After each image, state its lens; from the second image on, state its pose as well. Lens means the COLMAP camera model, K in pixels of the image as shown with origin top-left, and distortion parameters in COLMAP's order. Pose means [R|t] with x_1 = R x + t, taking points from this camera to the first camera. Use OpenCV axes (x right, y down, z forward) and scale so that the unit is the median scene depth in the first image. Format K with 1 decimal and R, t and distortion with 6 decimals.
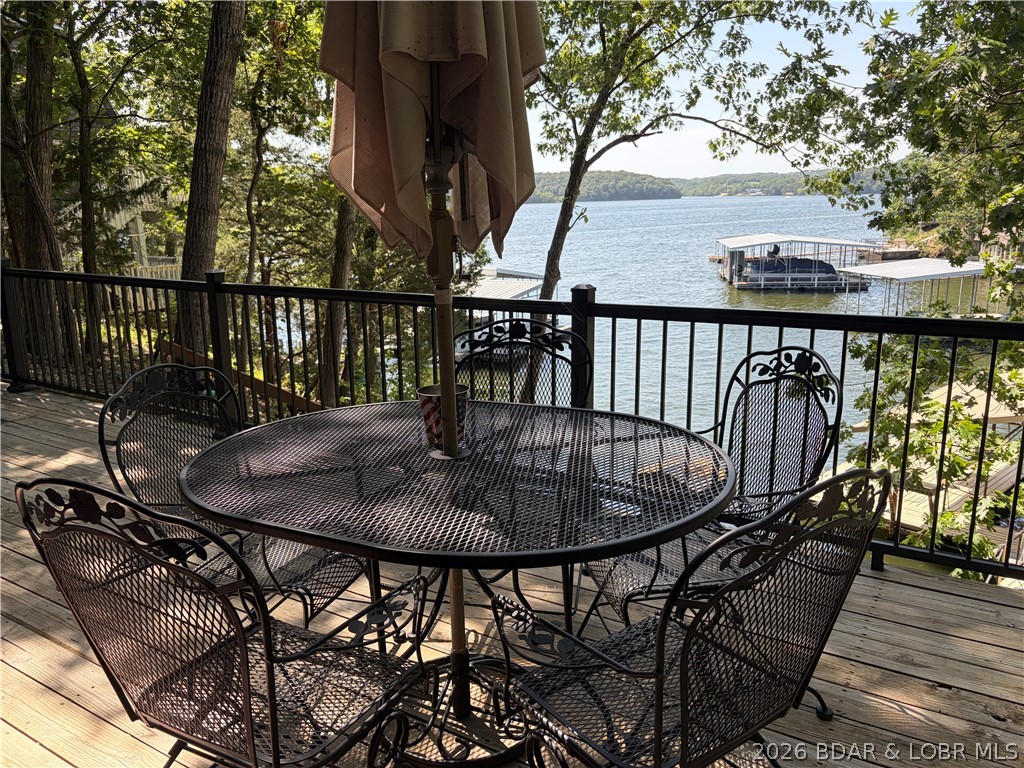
lens RADIAL K [[770.3, 0, 504.5], [0, 770.3, 383.6], [0, 0, 1]] dist [0.016104, 0.001685]
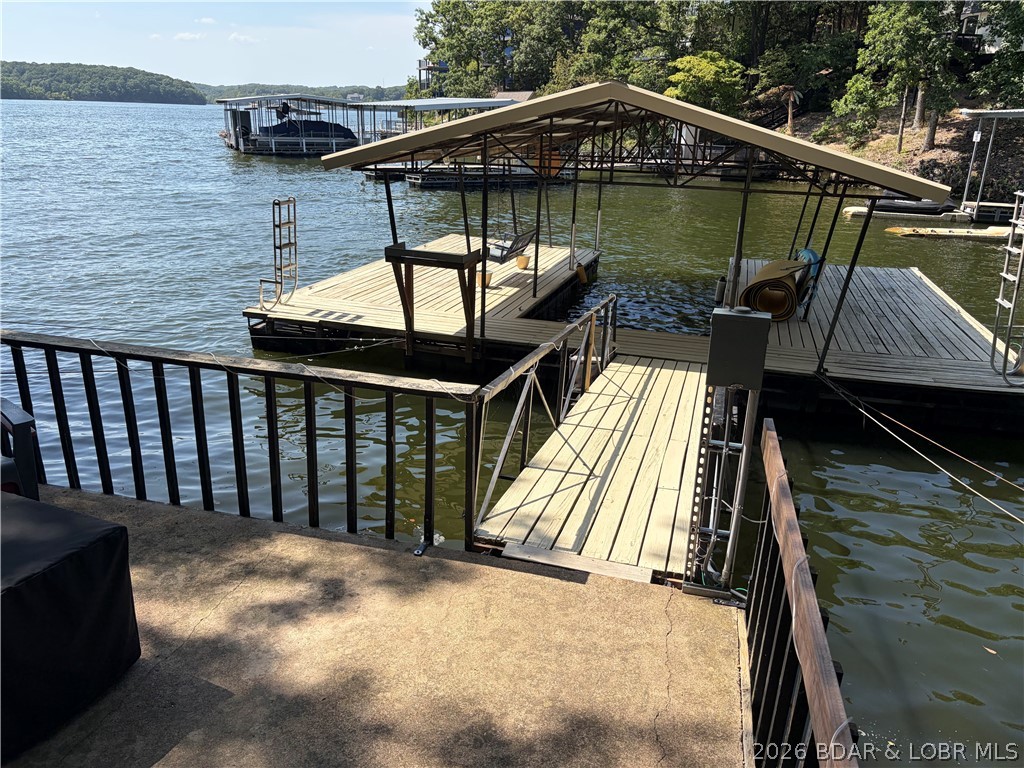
lens RADIAL K [[764.3, 0, 506.5], [0, 764.3, 387.7], [0, 0, 1]] dist [0.097321, -0.117505]
pose [[0.843008, -0.129829, 0.521998, 0.071537], [0.074196, 0.989225, 0.126211, 0.041583], [-0.532759, -0.067667, 0.843557, 0.131525]]
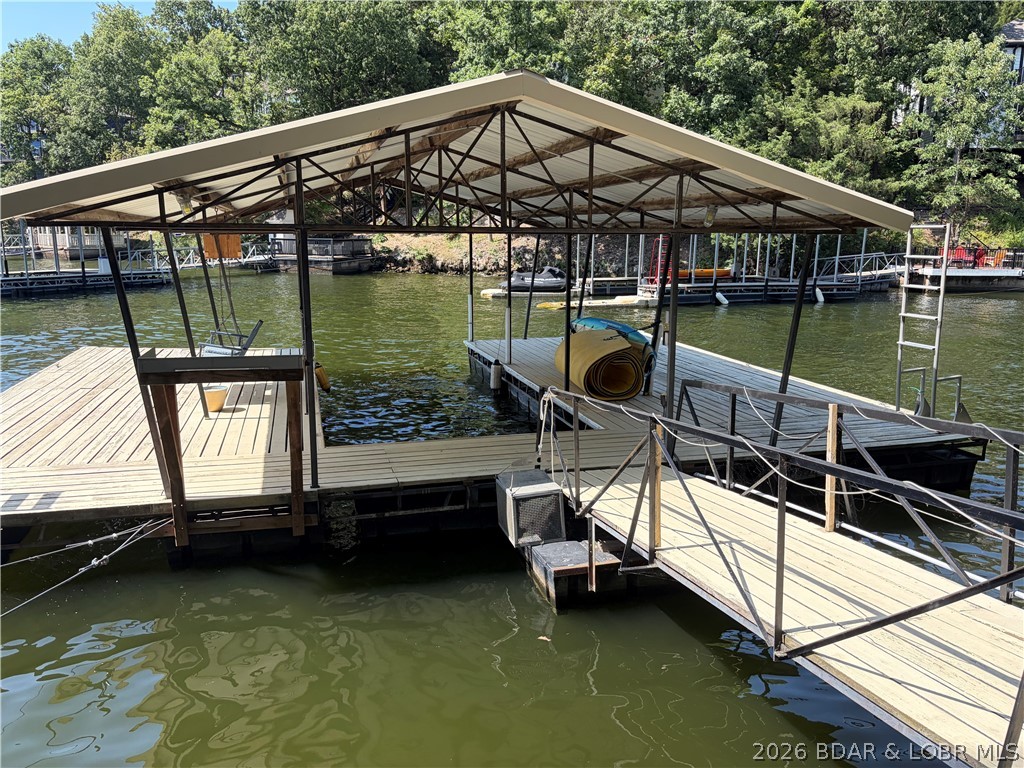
lens RADIAL K [[764.3, 0, 506.5], [0, 764.3, 387.7], [0, 0, 1]] dist [0.097321, -0.117505]
pose [[0.440867, -0.150827, 0.884809, 0.078633], [0.188824, 0.979305, 0.072851, 0.036214], [-0.877486, 0.134956, 0.460223, 0.200190]]
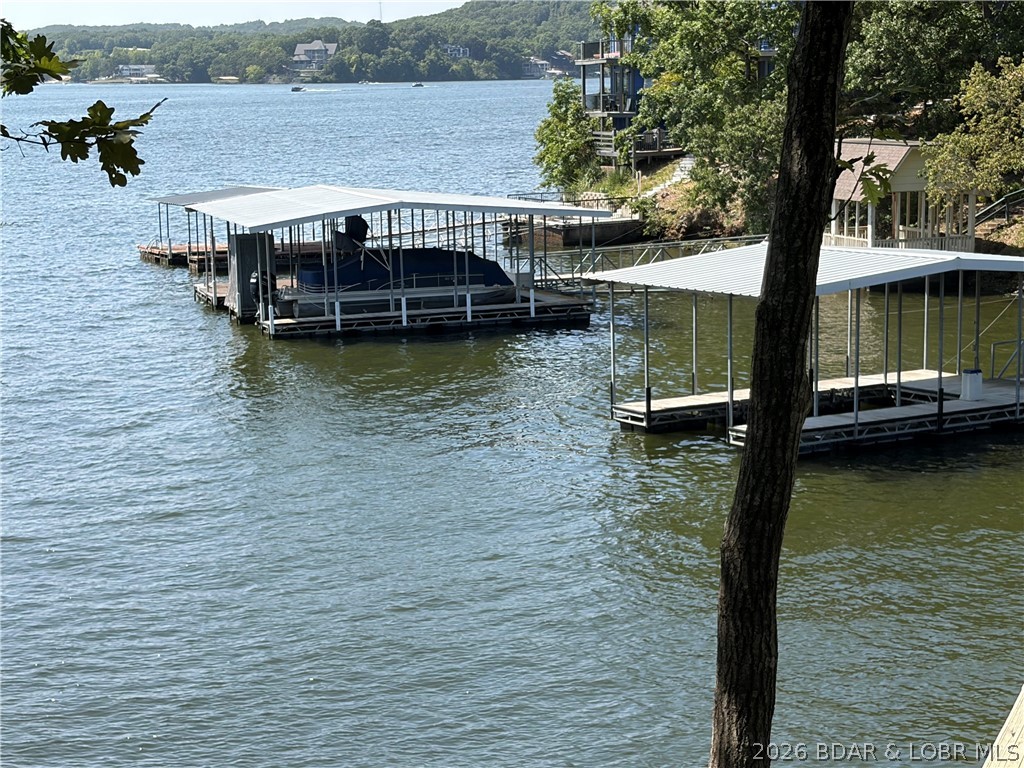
lens RADIAL K [[2106.0, 0, 512.0], [0, 2106.0, 384.0], [0, 0, 1]] dist [0.125619, 0.246981]
pose [[0.887508, -0.059540, 0.456930, -0.051846], [0.103670, 0.991995, -0.072099, -0.017575], [-0.448979, 0.111358, 0.886576, 0.074207]]
